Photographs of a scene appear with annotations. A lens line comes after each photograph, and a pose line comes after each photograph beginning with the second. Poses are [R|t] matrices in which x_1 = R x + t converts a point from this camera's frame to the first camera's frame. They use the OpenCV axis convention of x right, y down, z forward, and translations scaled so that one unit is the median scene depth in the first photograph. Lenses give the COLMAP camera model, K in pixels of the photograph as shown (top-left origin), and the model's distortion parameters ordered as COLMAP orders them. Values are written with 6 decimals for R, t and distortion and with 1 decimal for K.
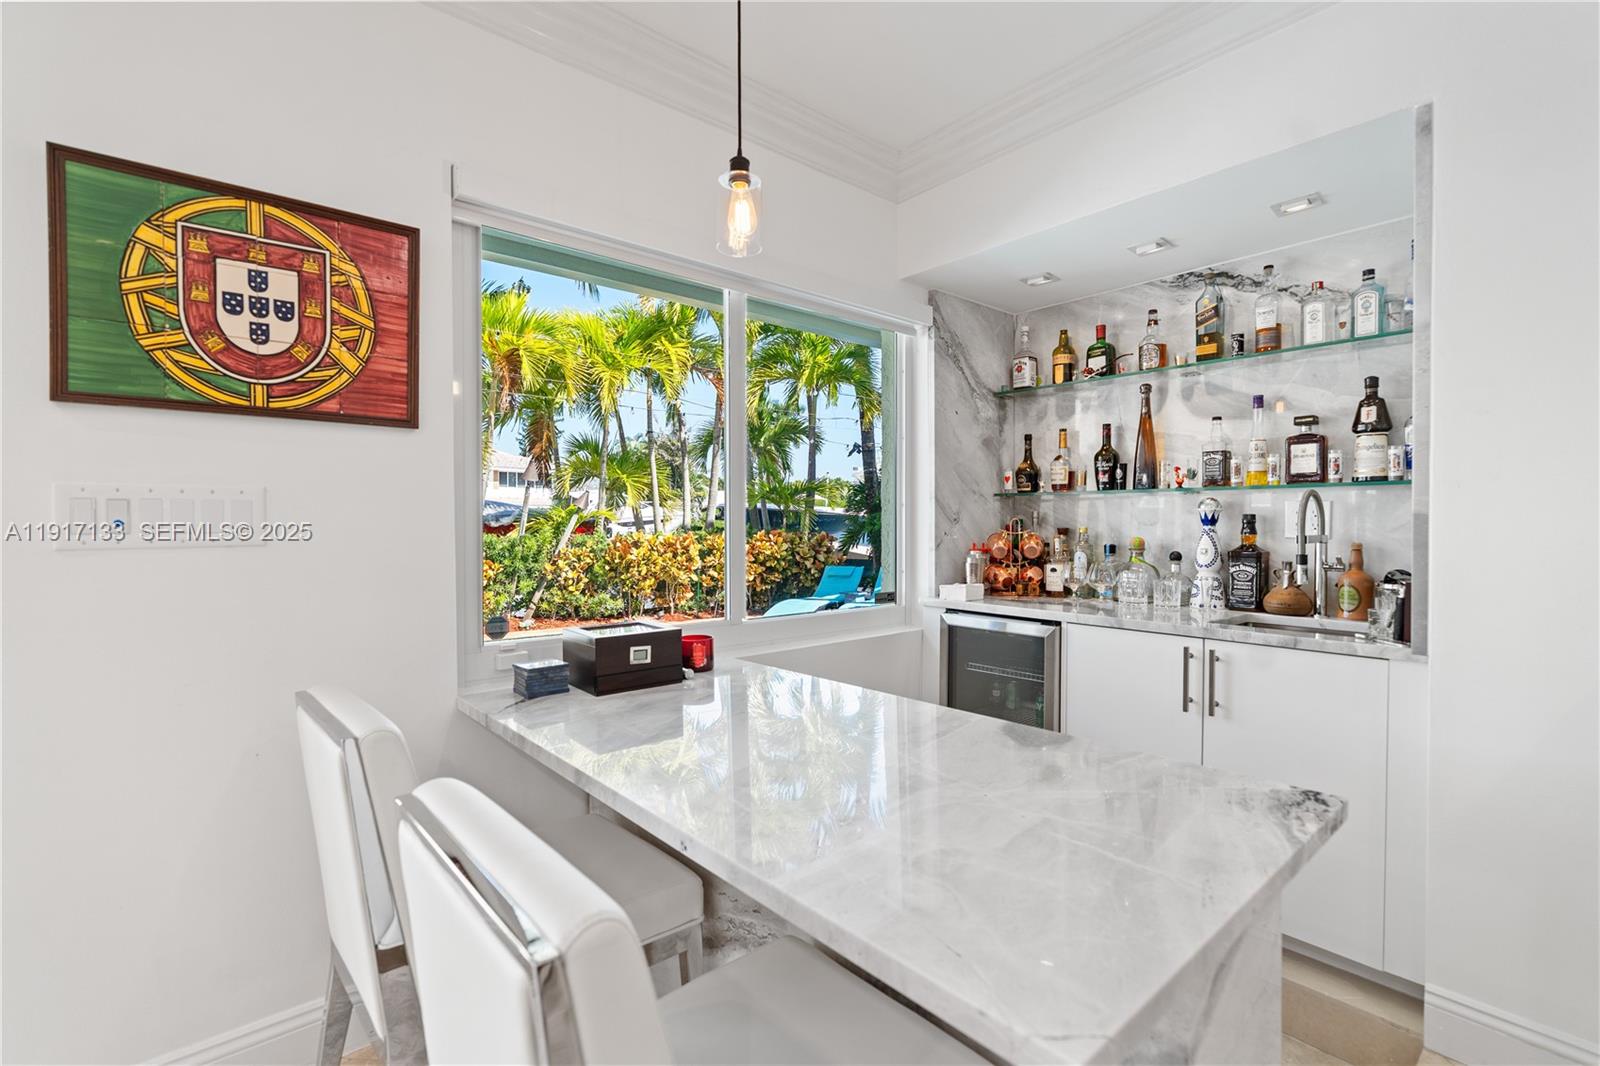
lens RADIAL K [[730.1, 0, 804.5], [0, 730.1, 530.6], [0, 0, 1]] dist [-0.019273, 0.000532]
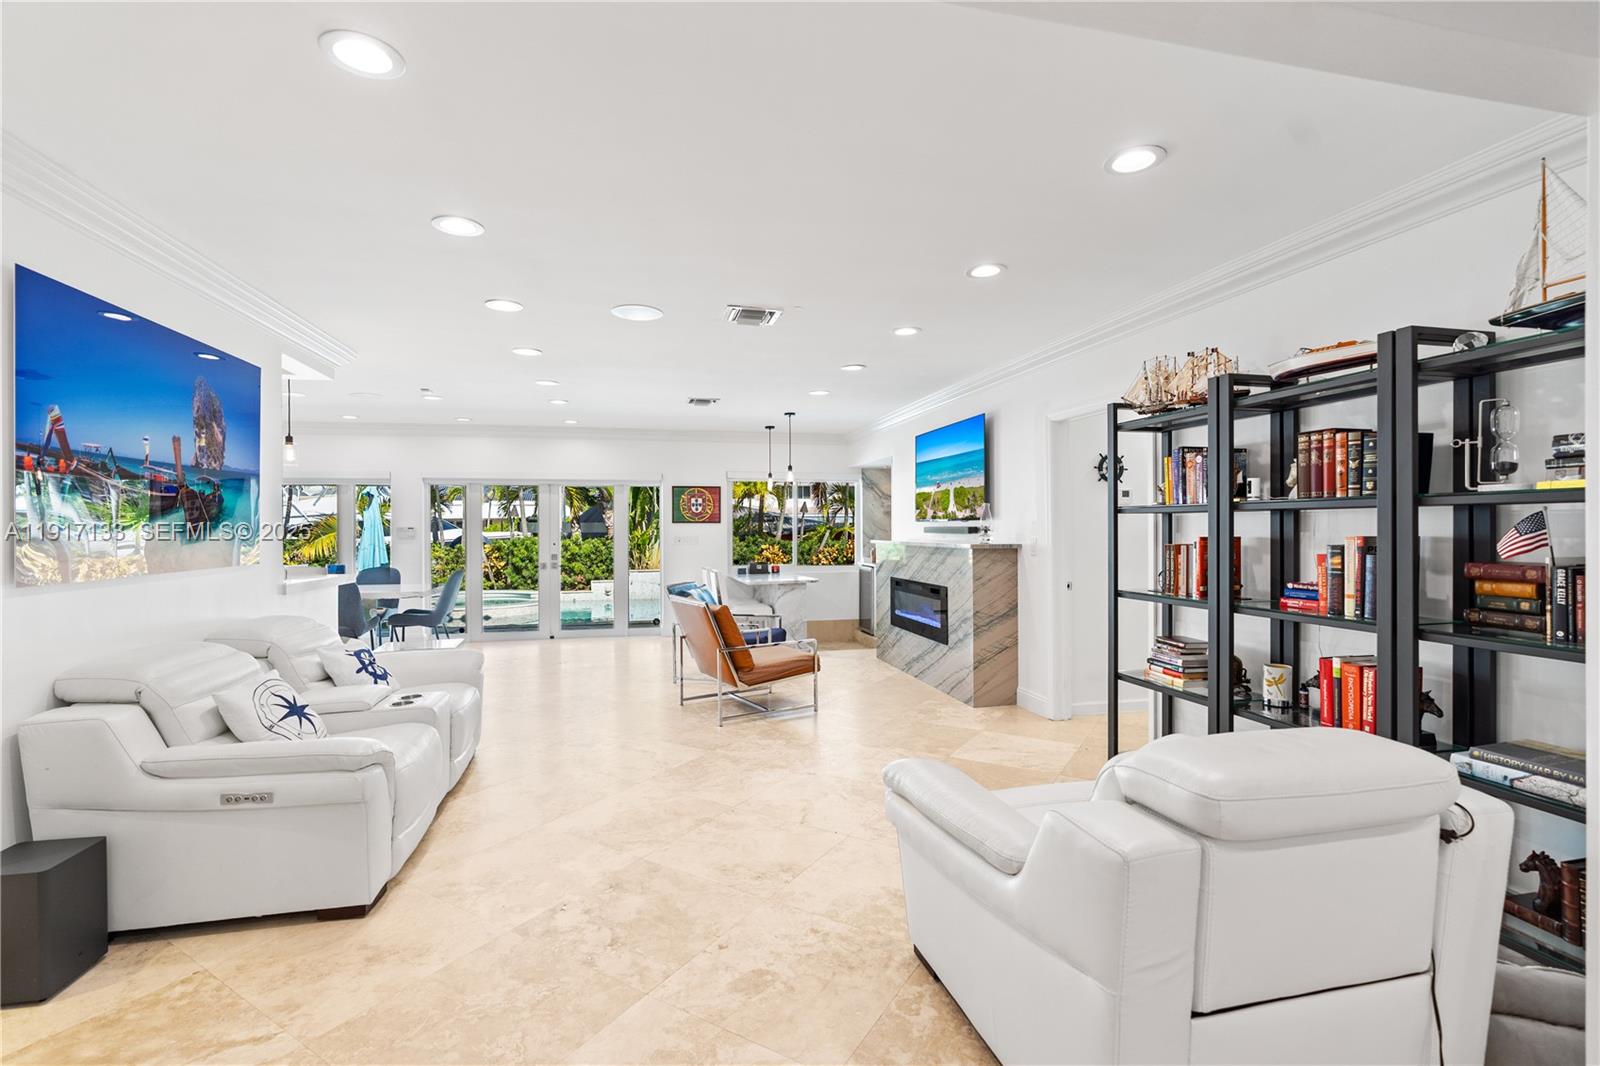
lens RADIAL K [[730.1, 0, 795.9], [0, 730.1, 529.4], [0, 0, 1]] dist [-0.019273, 0.000532]
pose [[0.889302, 0.000246, -0.457320, 2.575770], [-0.003229, 0.999978, -0.005740, -0.064146], [0.457309, 0.006581, 0.889284, -3.758761]]
